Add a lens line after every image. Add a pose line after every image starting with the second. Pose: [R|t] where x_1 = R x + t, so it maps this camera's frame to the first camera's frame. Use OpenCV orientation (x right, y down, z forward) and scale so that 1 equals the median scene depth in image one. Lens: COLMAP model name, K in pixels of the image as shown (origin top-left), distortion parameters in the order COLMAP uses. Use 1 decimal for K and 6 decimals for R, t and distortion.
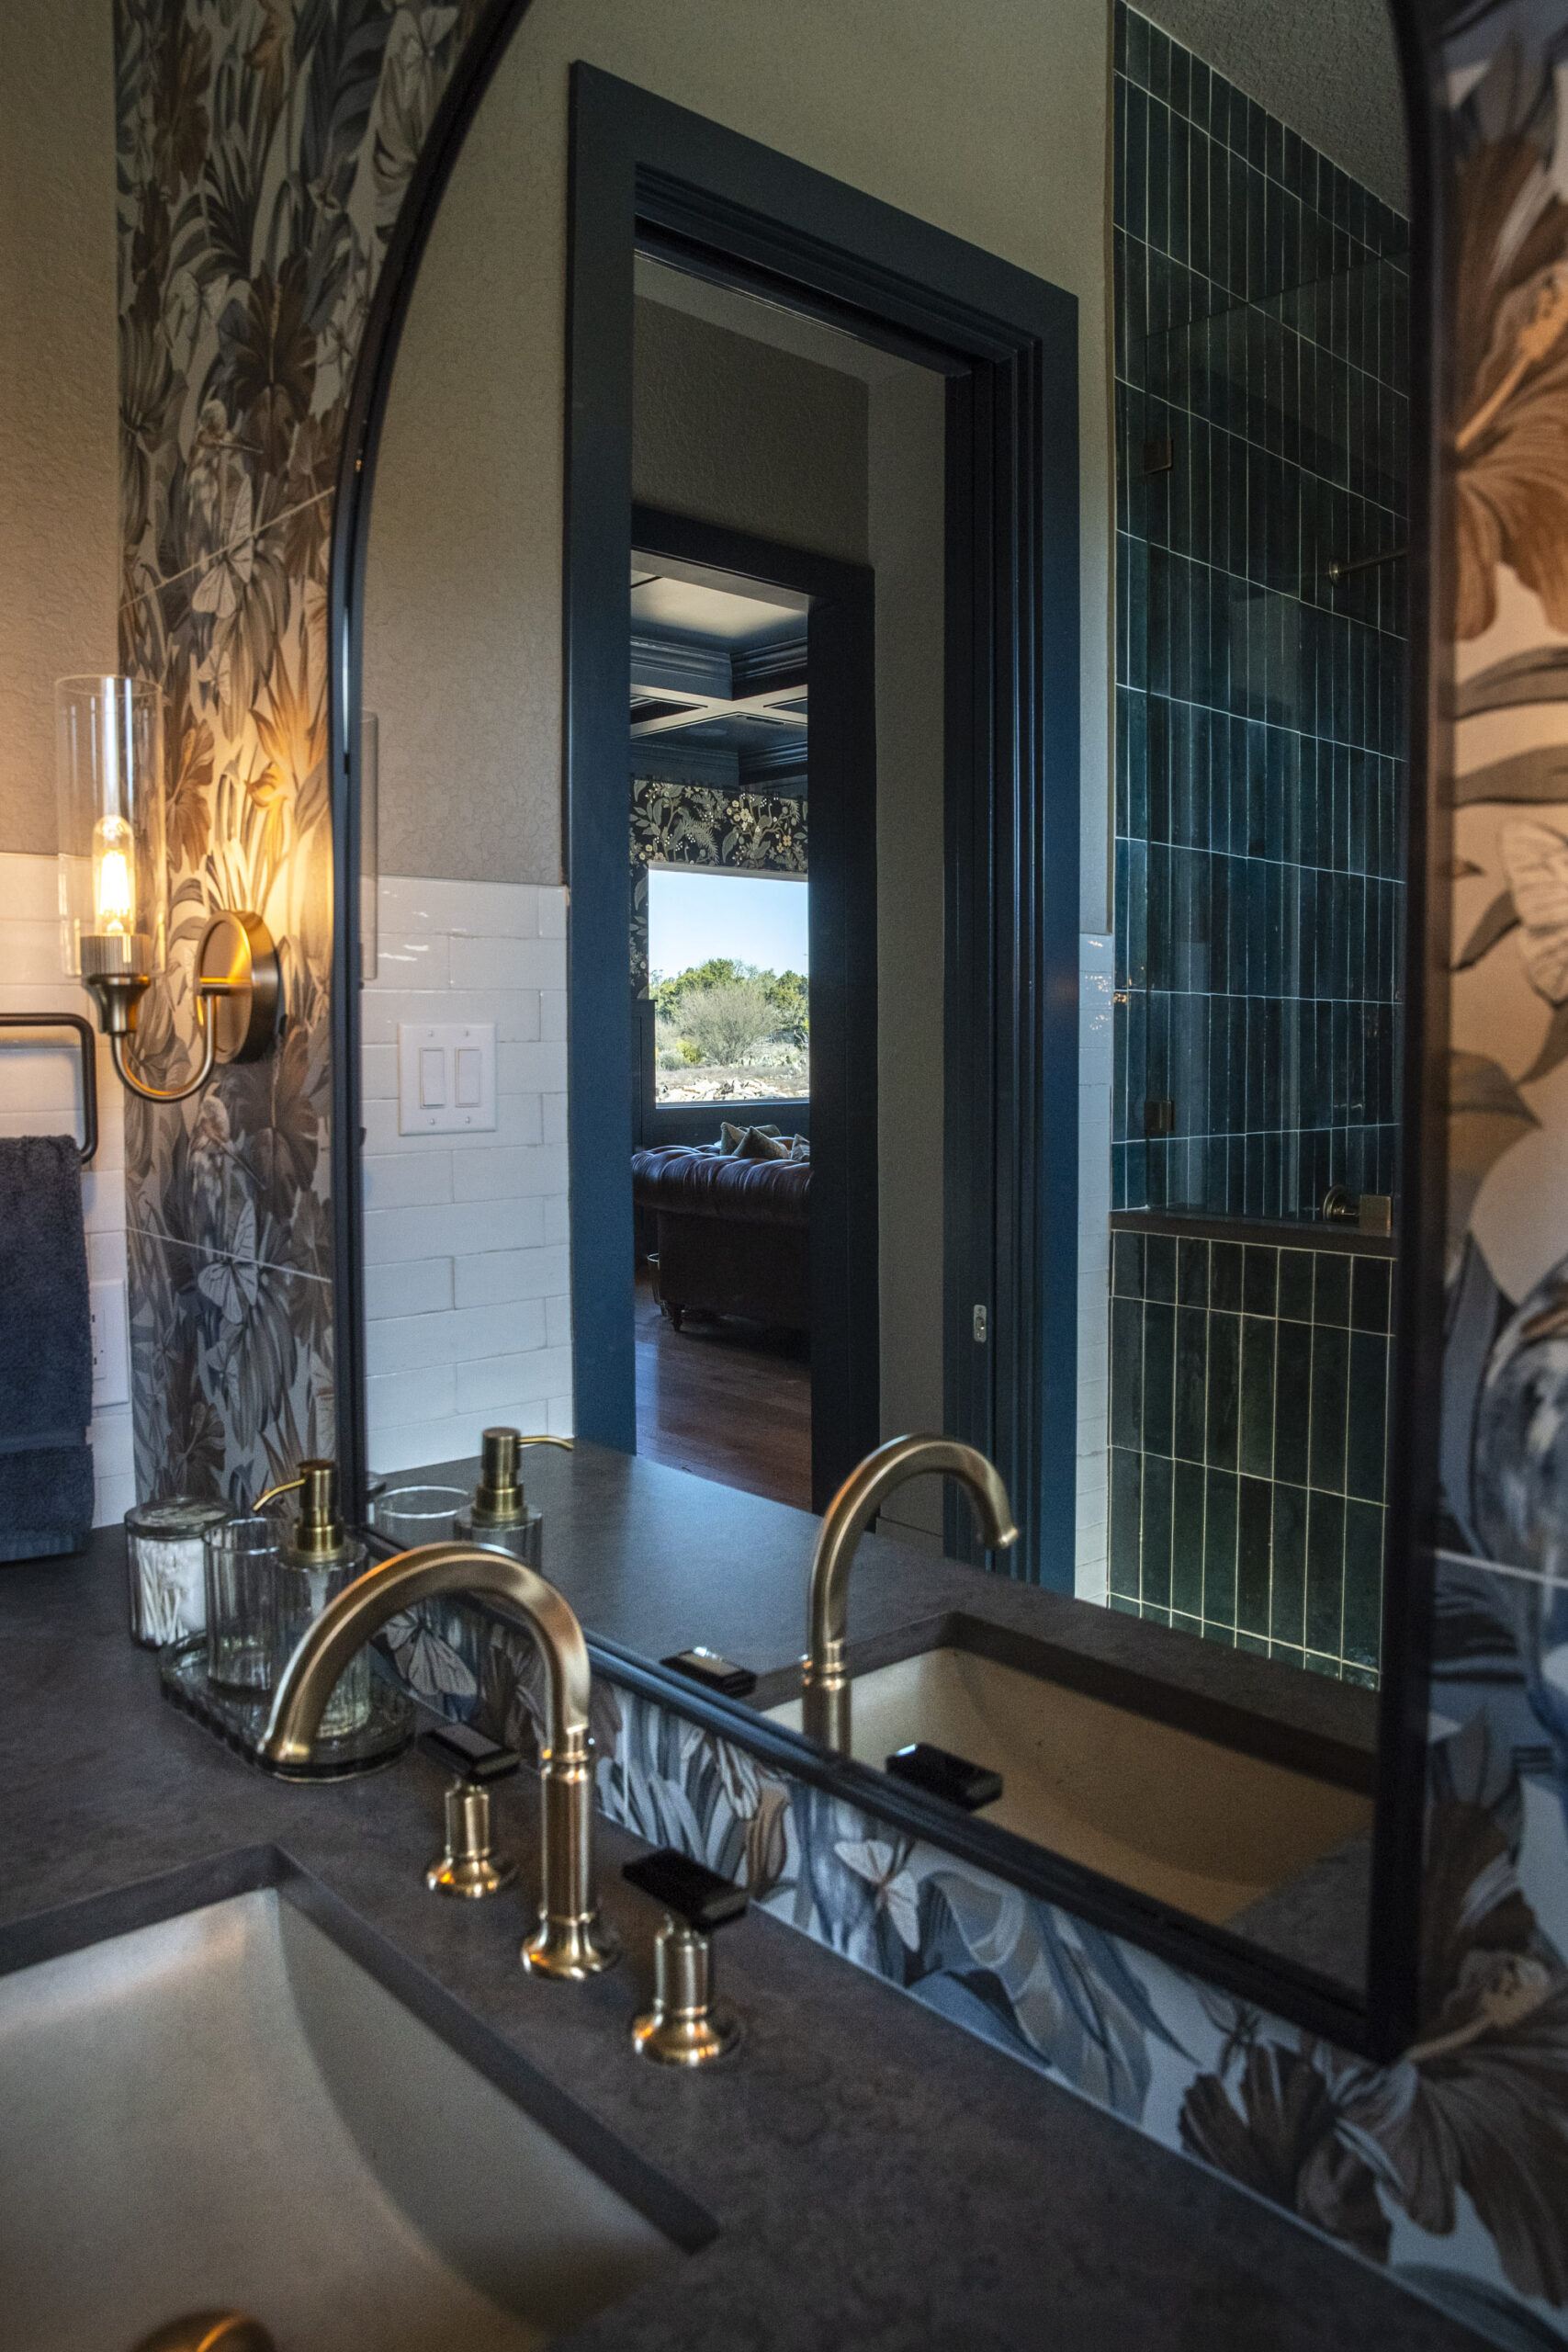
lens RADIAL K [[1672.6, 0, 818.7], [0, 1672.6, 1087.4], [0, 0, 1]] dist [-0.110394, 0.077604]
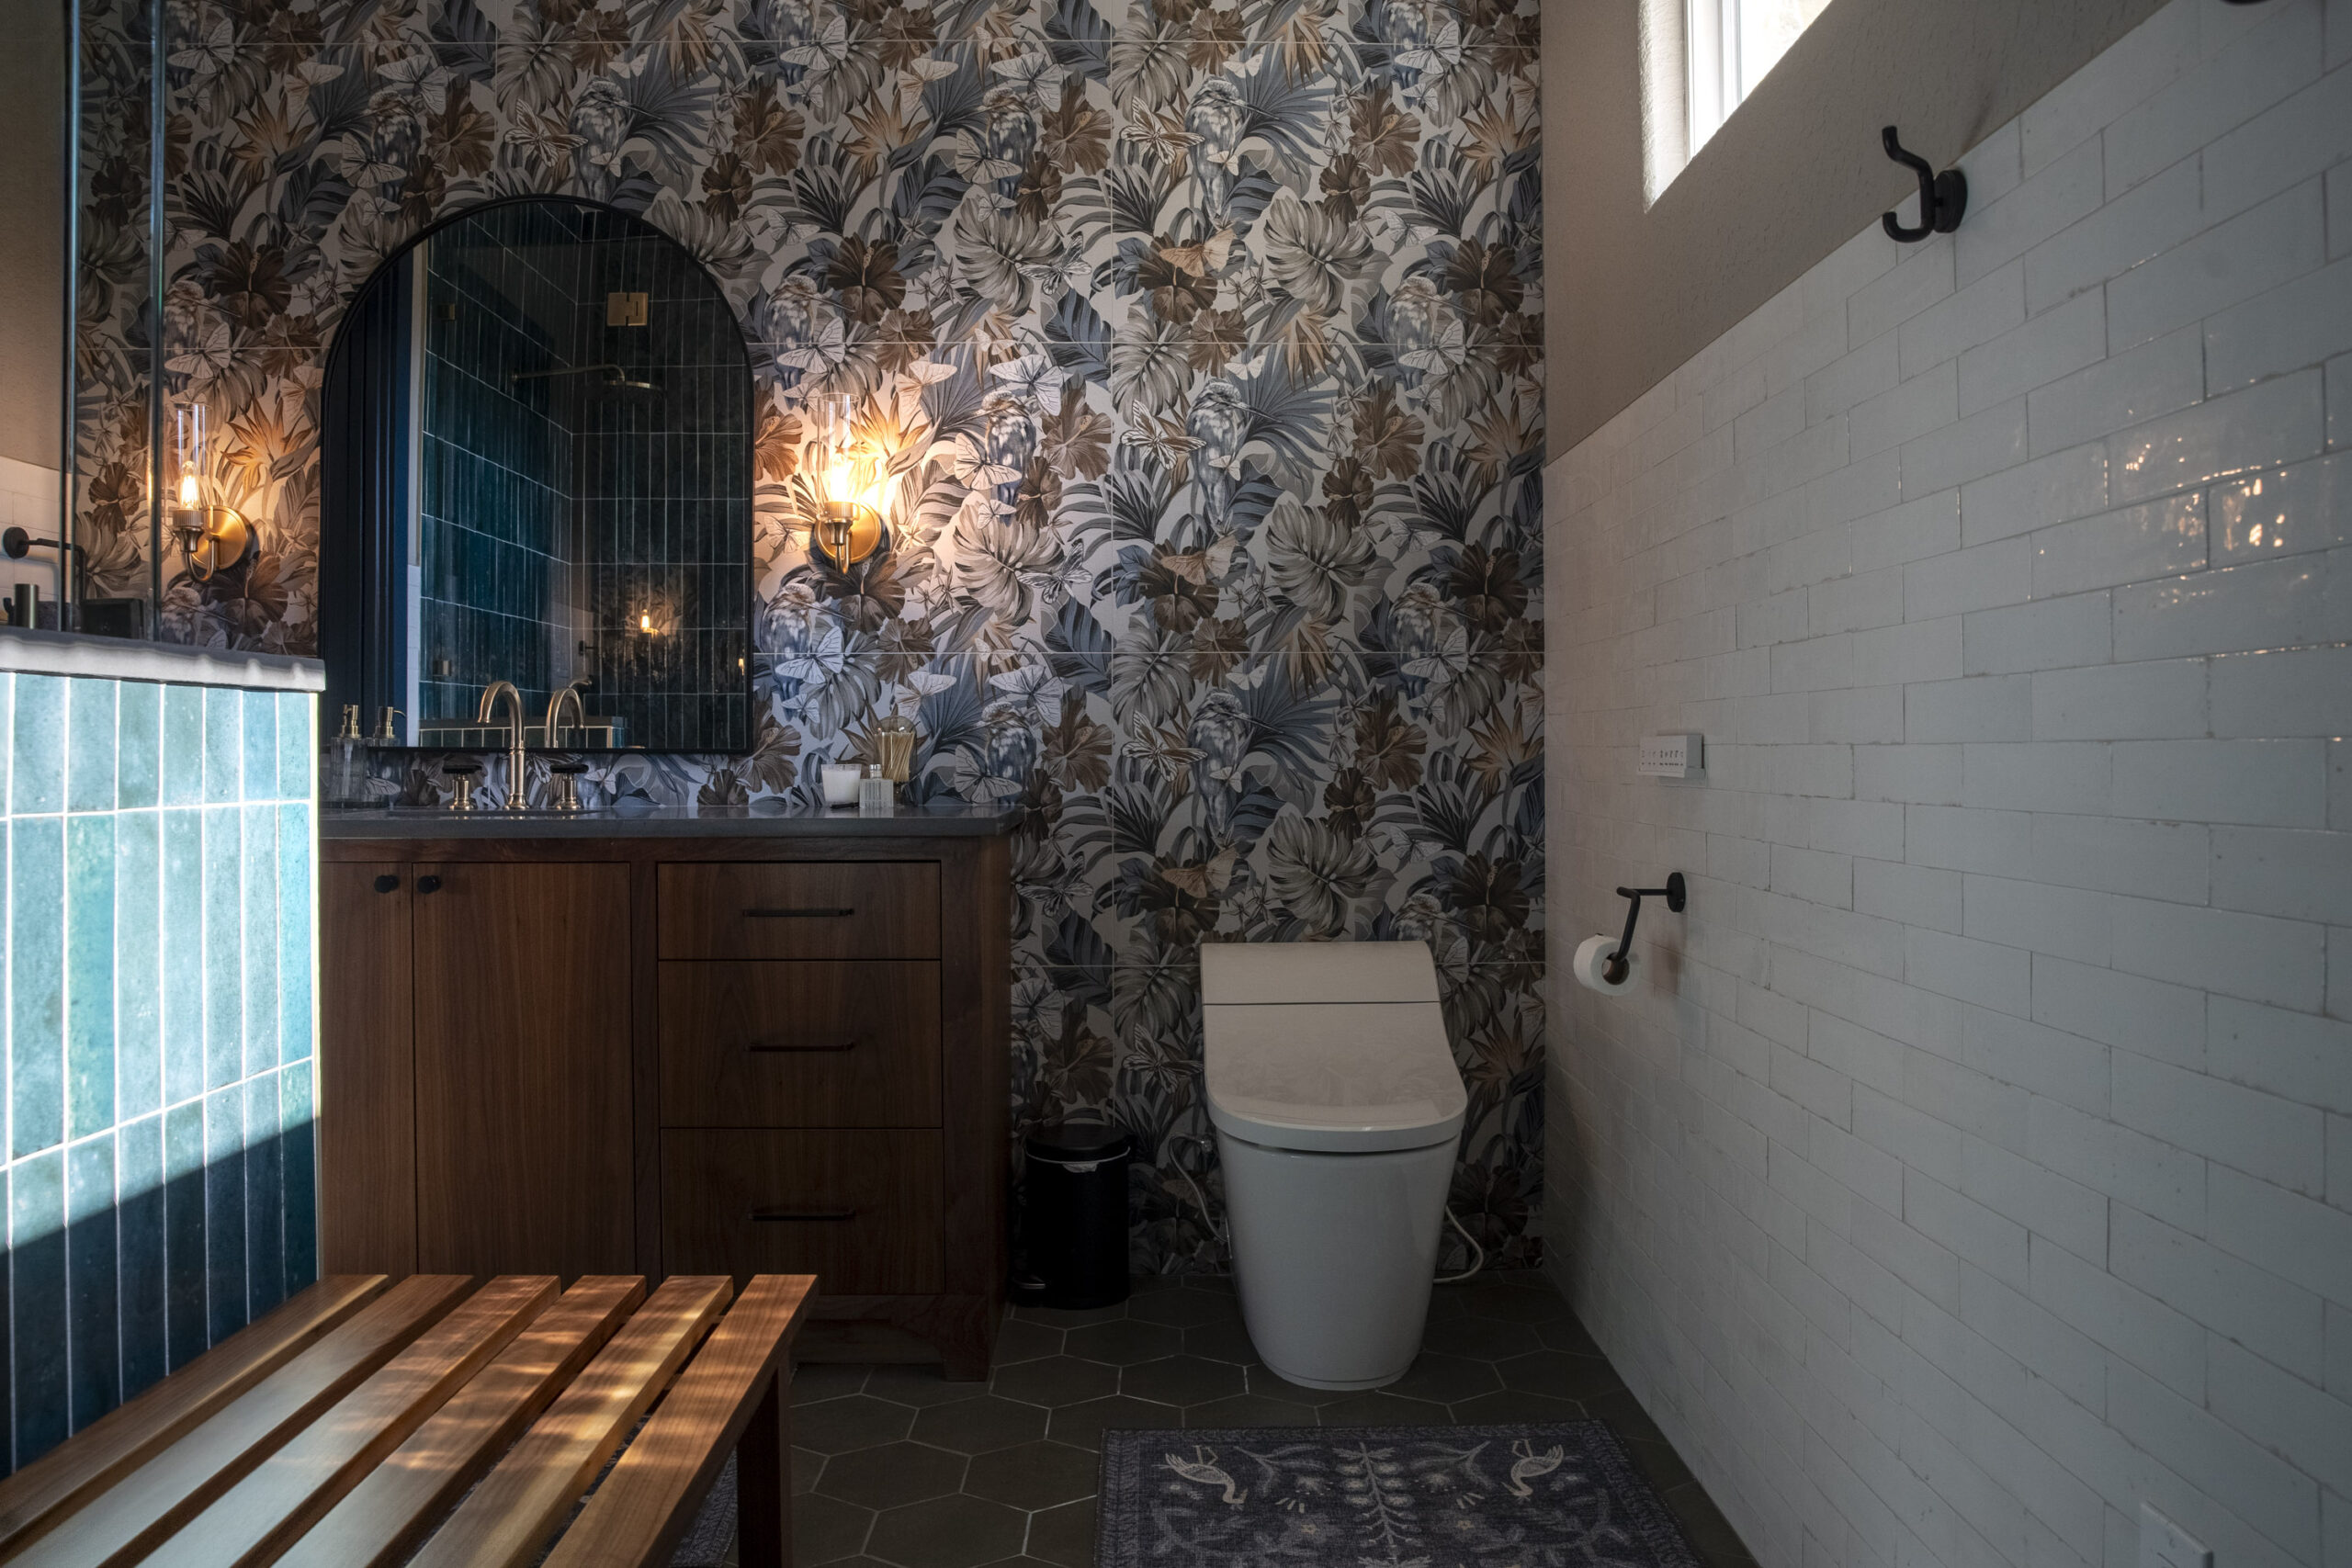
lens RADIAL K [[1672.6, 0, 1251.7], [0, 1672.6, 769.1], [0, 0, 1]] dist [-0.110394, 0.077604]
pose [[0.632173, -0.013414, 0.774711, -2.094262], [0.032474, 0.999430, -0.009193, 0.581684], [-0.774147, 0.030970, 0.632248, -2.741776]]
